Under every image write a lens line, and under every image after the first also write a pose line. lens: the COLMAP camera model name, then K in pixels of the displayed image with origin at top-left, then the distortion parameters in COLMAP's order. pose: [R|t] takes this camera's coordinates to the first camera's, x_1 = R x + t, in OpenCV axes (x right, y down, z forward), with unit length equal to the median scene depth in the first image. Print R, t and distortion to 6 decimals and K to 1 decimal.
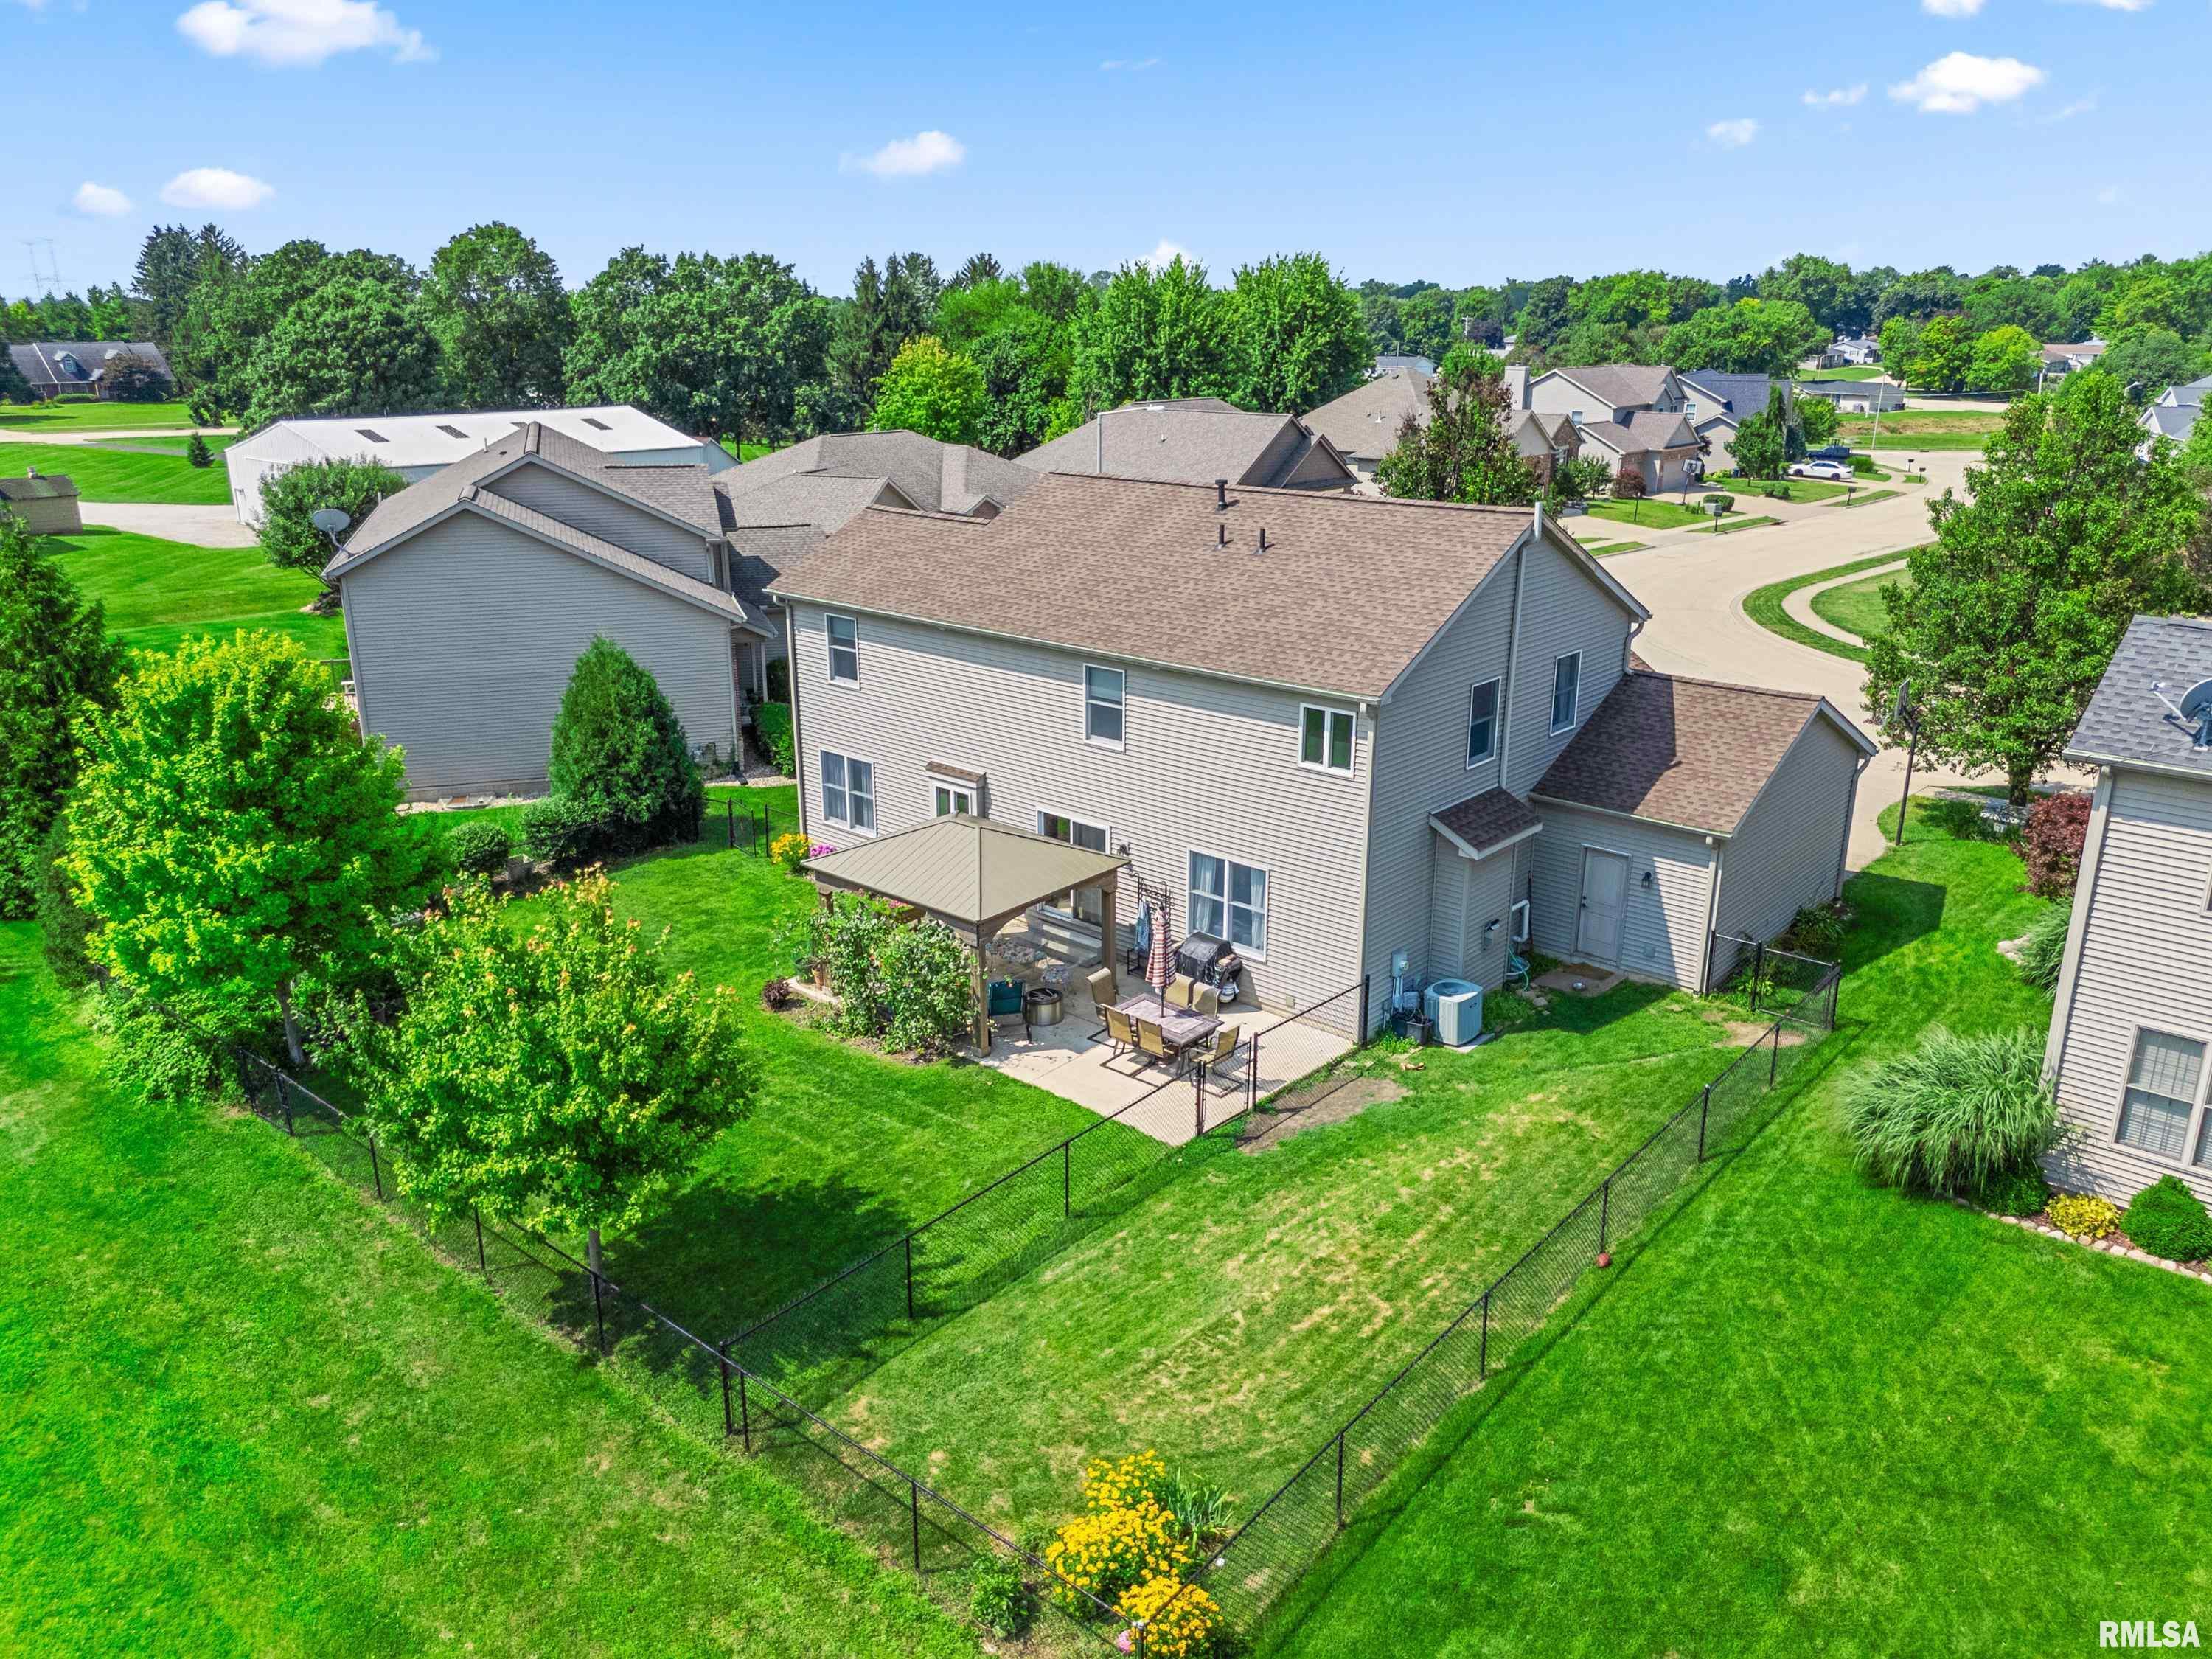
lens RADIAL K [[1641.1, 0, 1103.9], [0, 1641.1, 820.3], [0, 0, 1]] dist [0.056460, -0.045757]
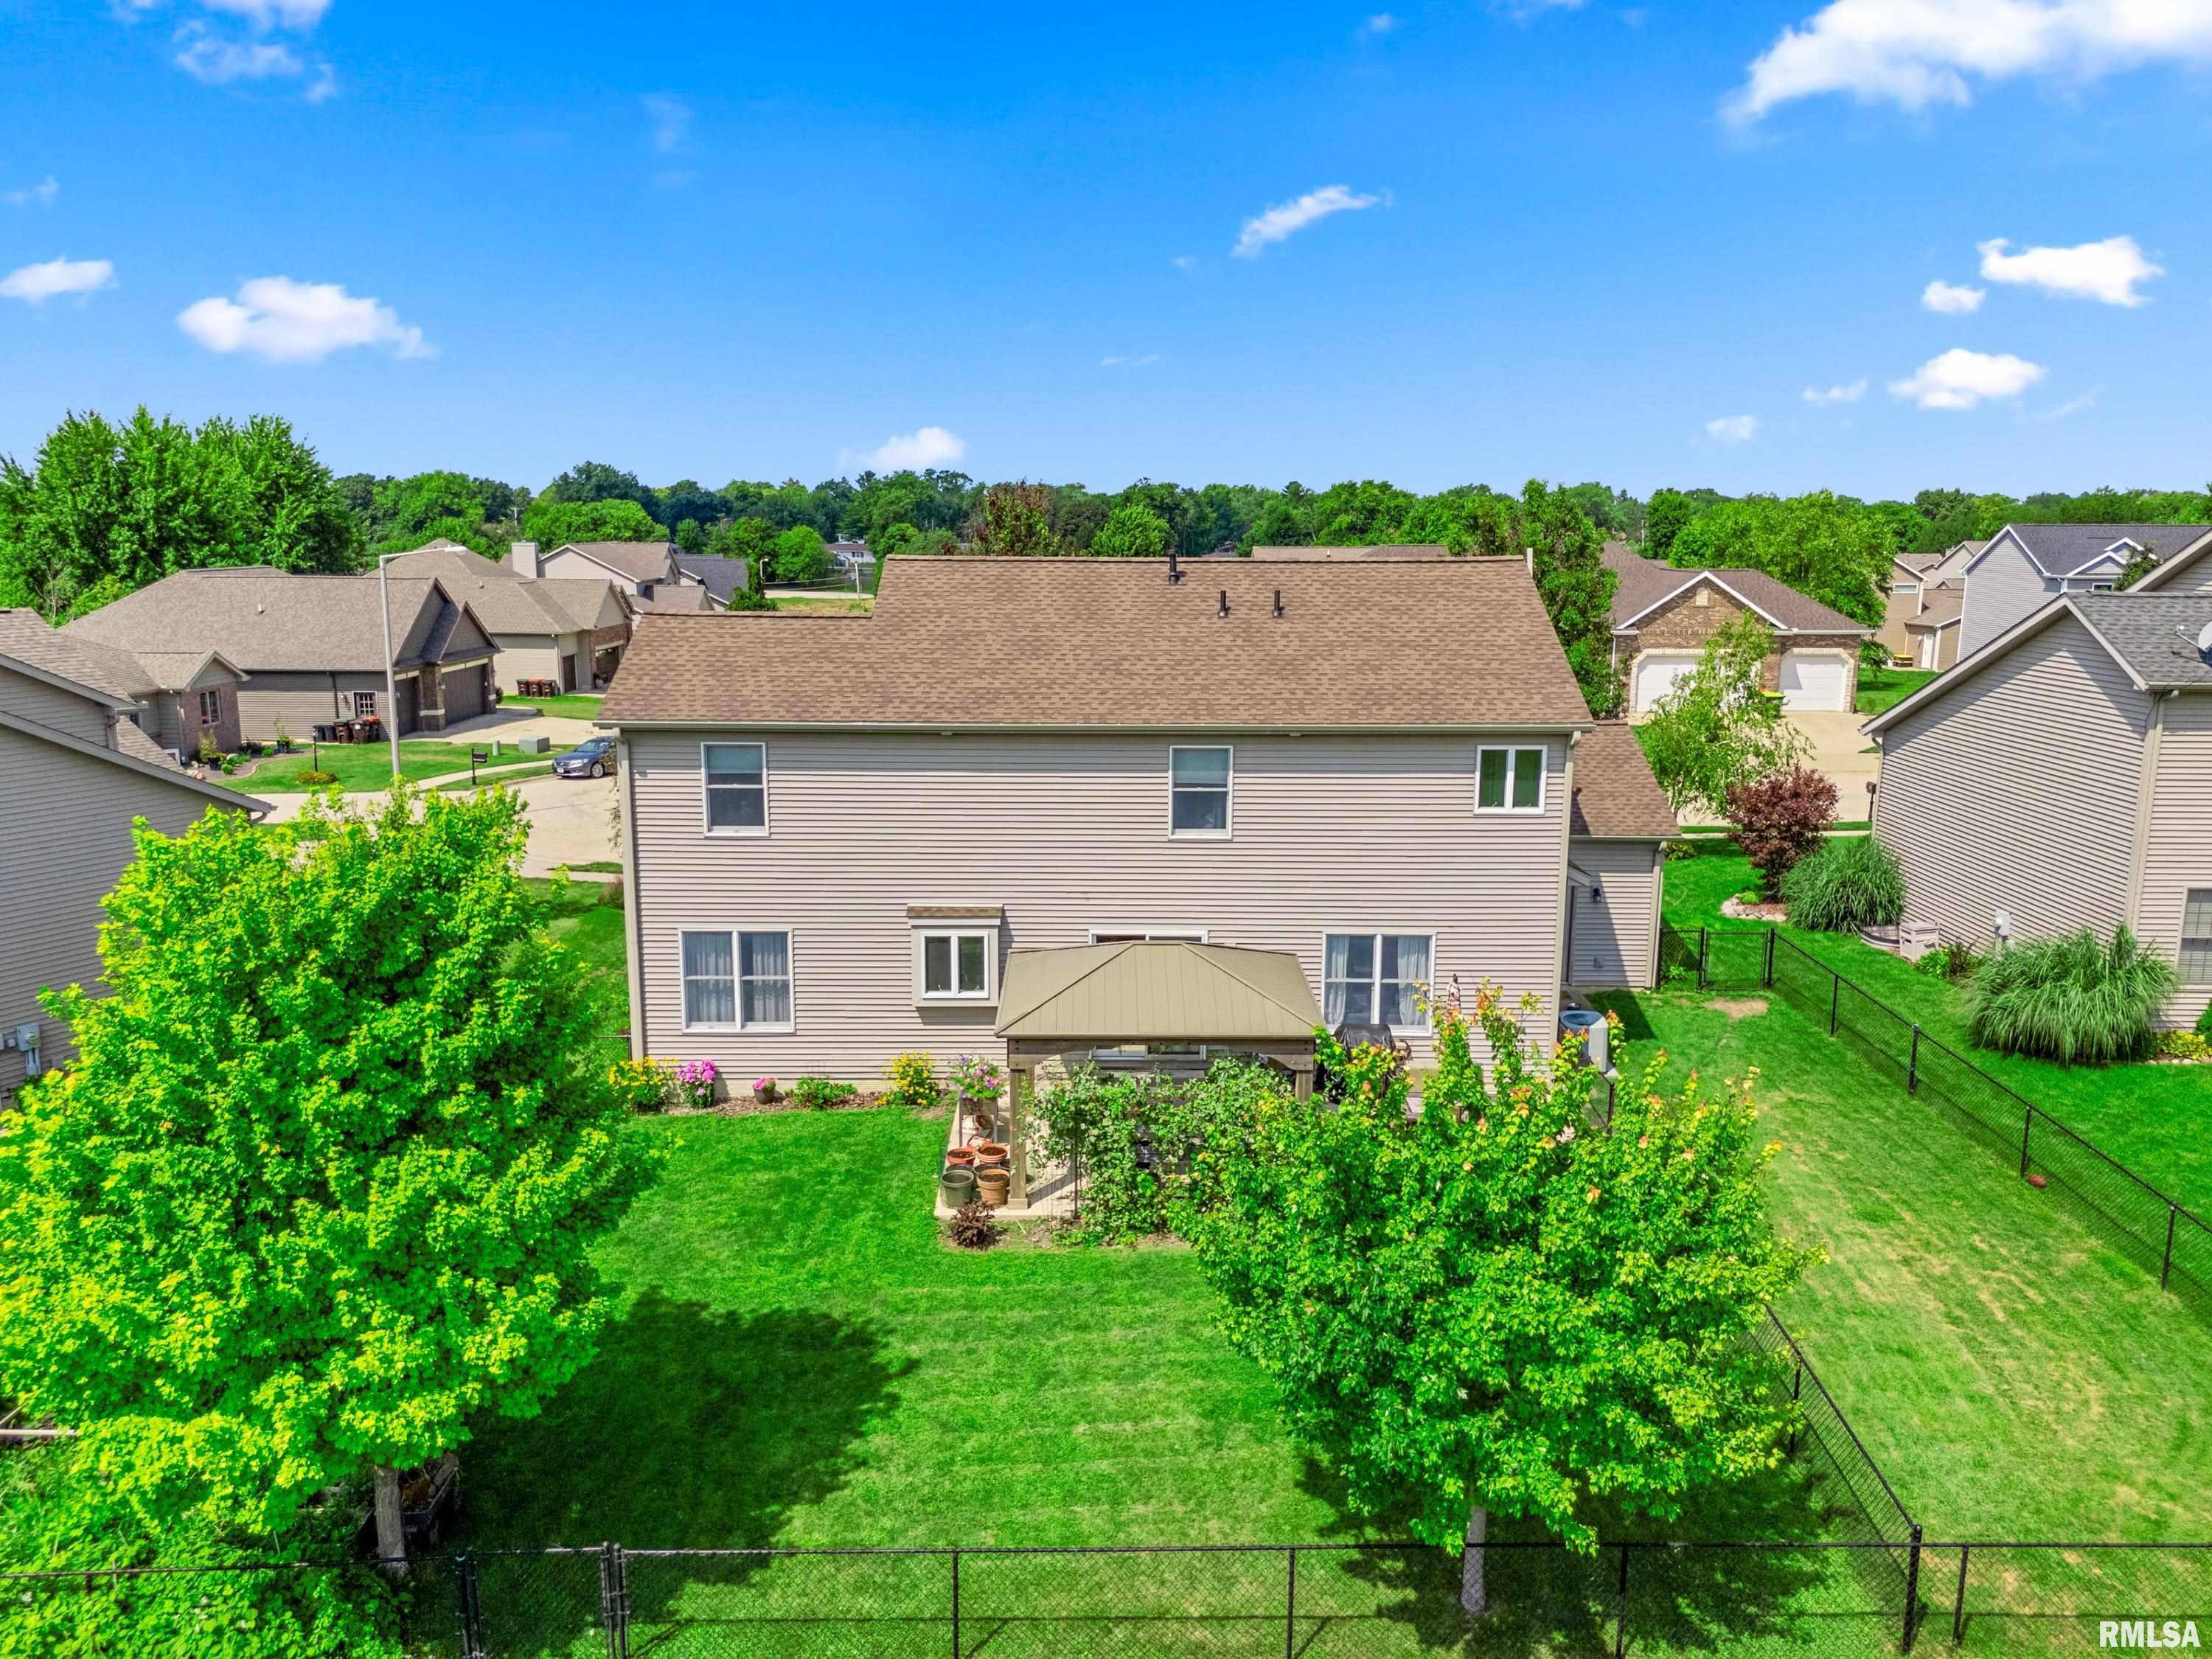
lens RADIAL K [[1641.1, 0, 1103.9], [0, 1641.1, 820.3], [0, 0, 1]] dist [0.056460, -0.045757]
pose [[0.747756, -0.116671, 0.653643, -0.509473], [0.194697, 0.979695, -0.047861, -0.019239], [-0.634787, 0.163050, 0.755288, 0.313848]]
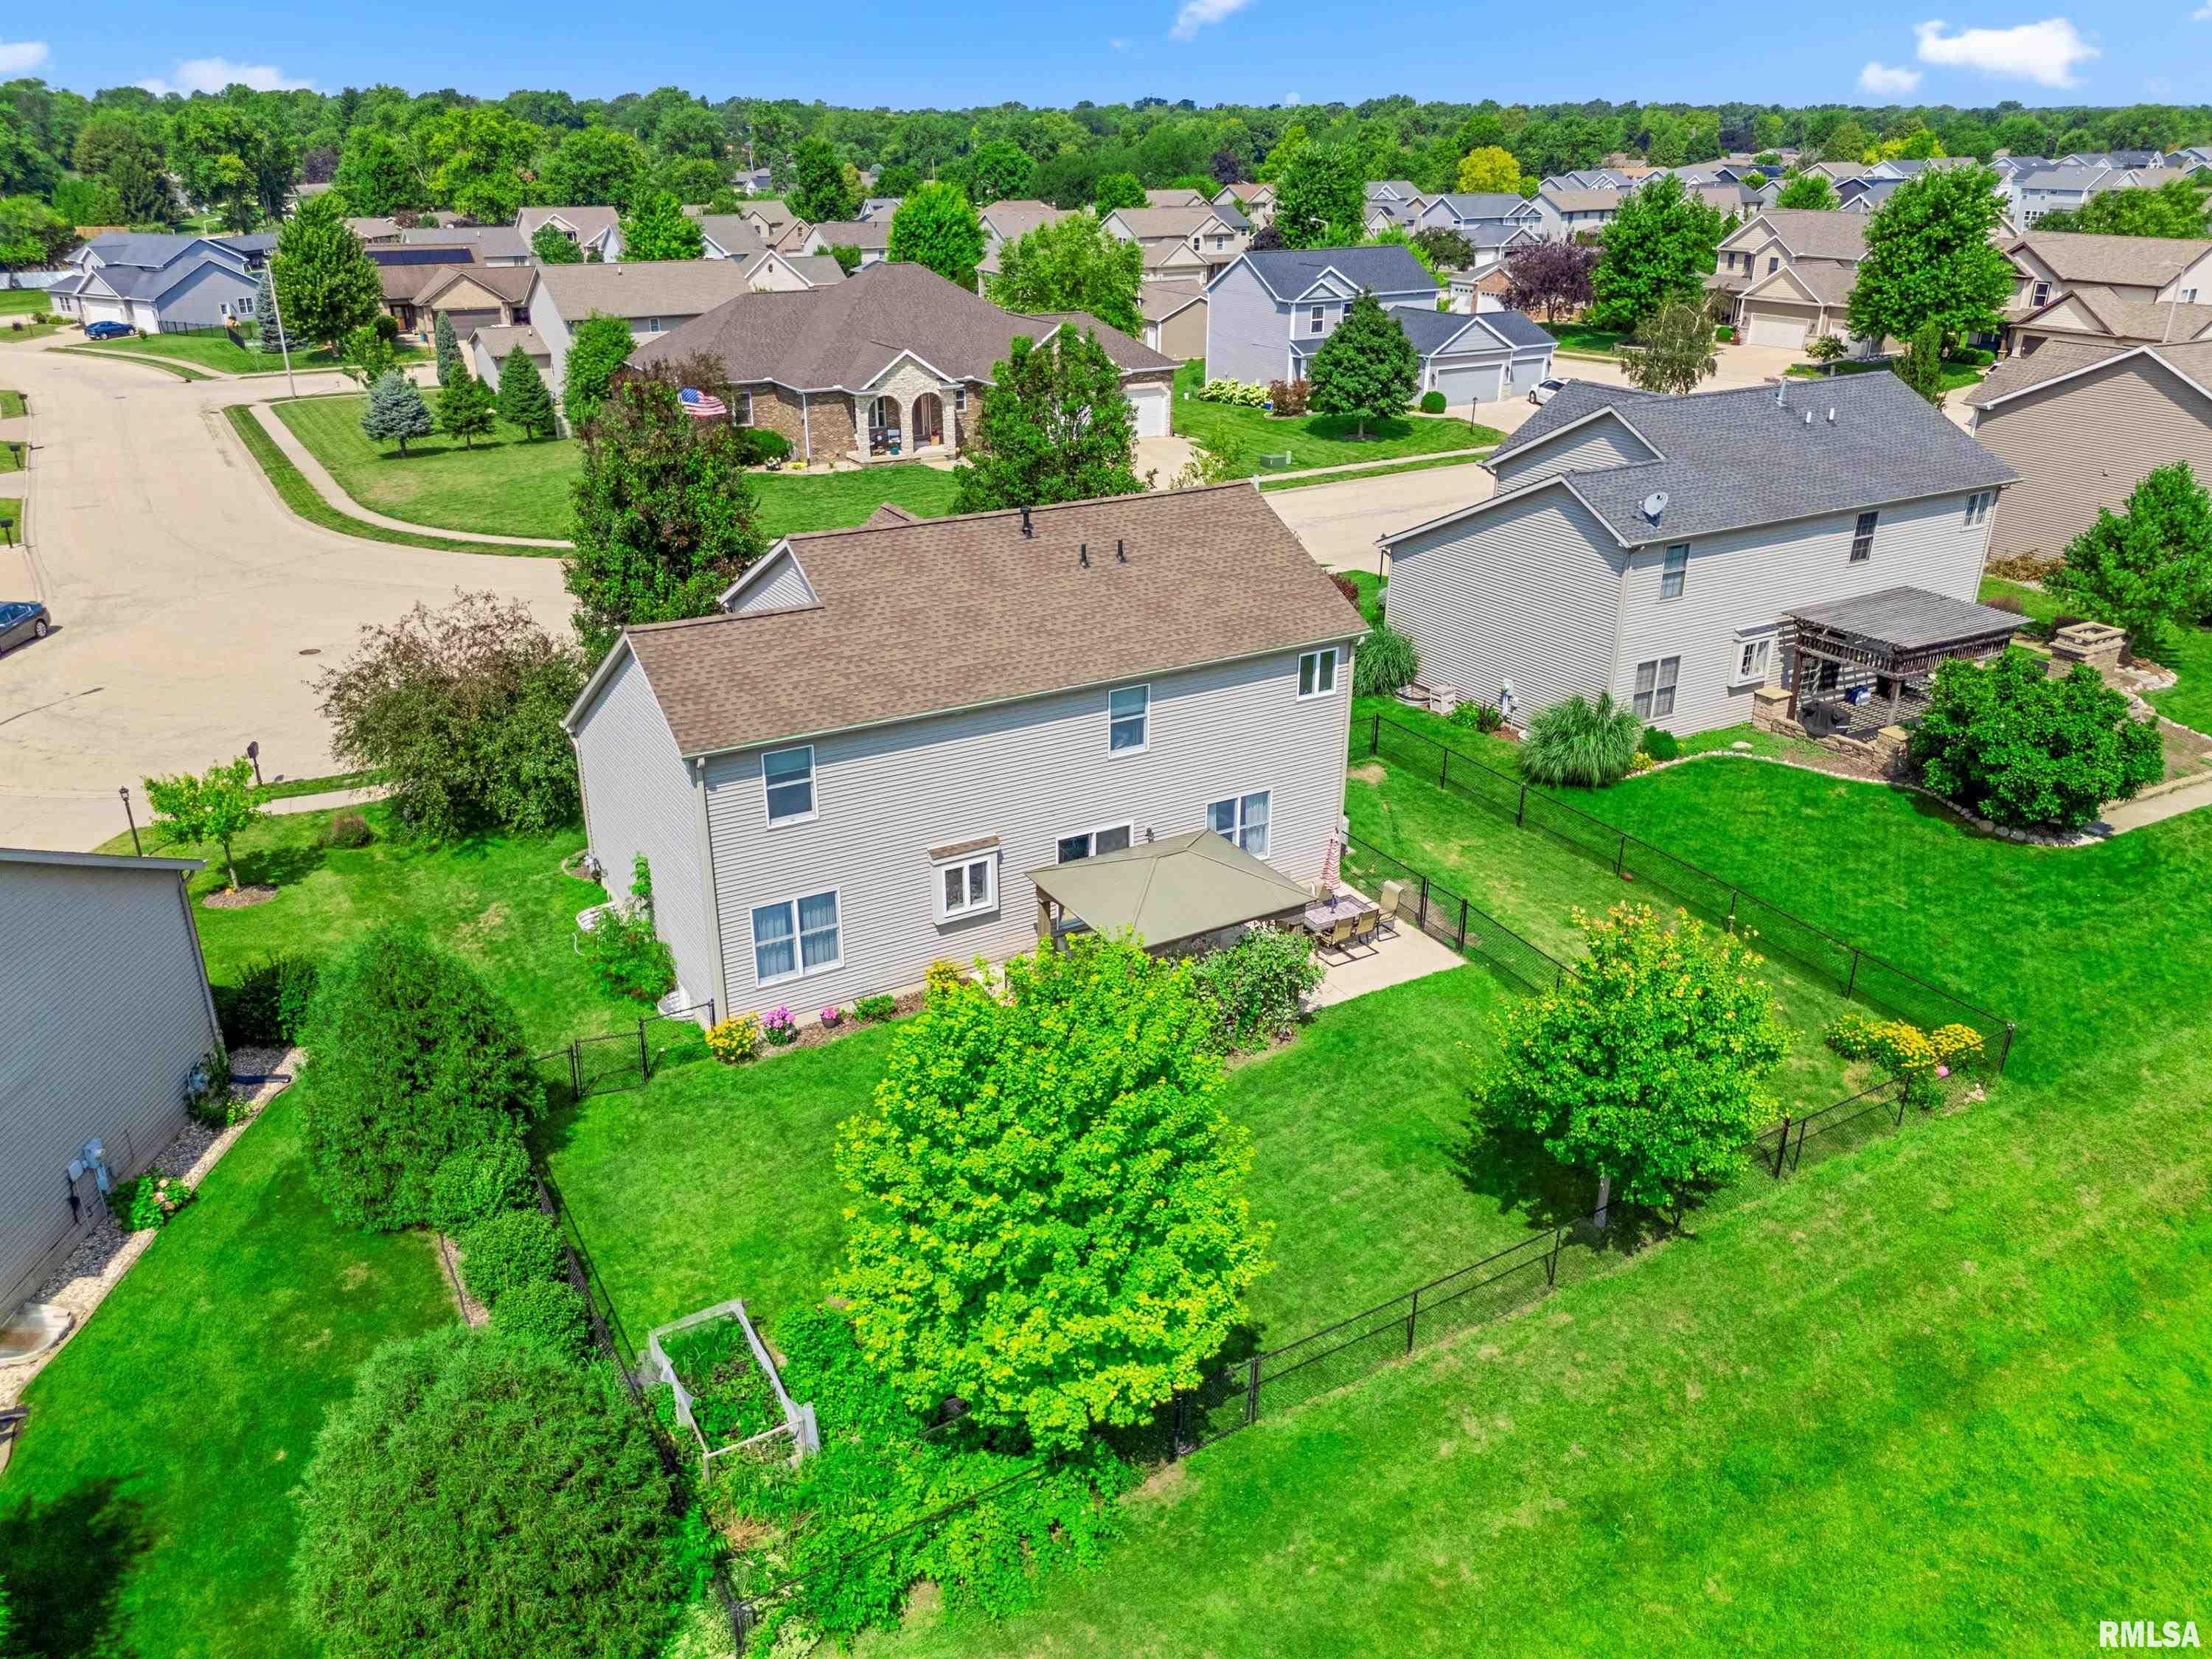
lens RADIAL K [[1641.1, 0, 1103.9], [0, 1641.1, 820.3], [0, 0, 1]] dist [0.056460, -0.045757]
pose [[0.306083, -0.373776, 0.875560, -0.863755], [0.283488, 0.913764, 0.290982, -0.287575], [-0.908817, 0.159146, 0.385648, 0.487813]]
